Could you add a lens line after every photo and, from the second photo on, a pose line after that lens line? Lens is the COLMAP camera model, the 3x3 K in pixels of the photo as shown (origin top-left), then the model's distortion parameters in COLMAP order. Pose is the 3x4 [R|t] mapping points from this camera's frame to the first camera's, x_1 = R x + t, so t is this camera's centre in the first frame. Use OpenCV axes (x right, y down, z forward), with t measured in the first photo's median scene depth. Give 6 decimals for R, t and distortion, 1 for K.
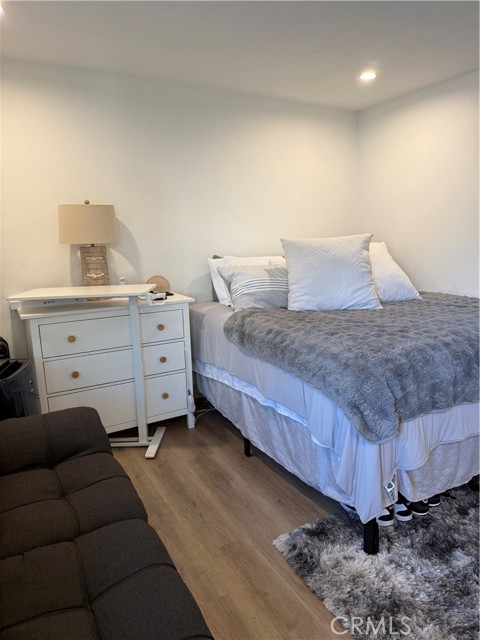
lens RADIAL K [[445.2, 0, 240.0], [0, 445.2, 320.0], [0, 0, 1]] dist [-0.008592, -0.007077]
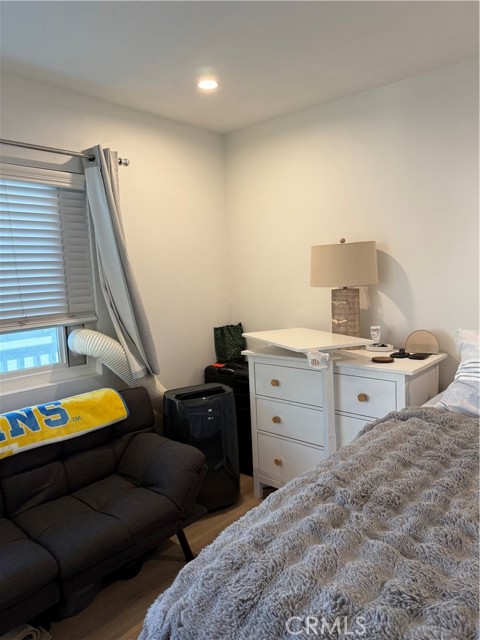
lens RADIAL K [[445.2, 0, 240.0], [0, 445.2, 320.0], [0, 0, 1]] dist [-0.008592, -0.007077]
pose [[0.308856, 0.109444, -0.944791, 0.463828], [-0.144909, 0.987175, 0.066983, -0.134527], [0.940005, 0.116220, 0.320754, 0.524974]]
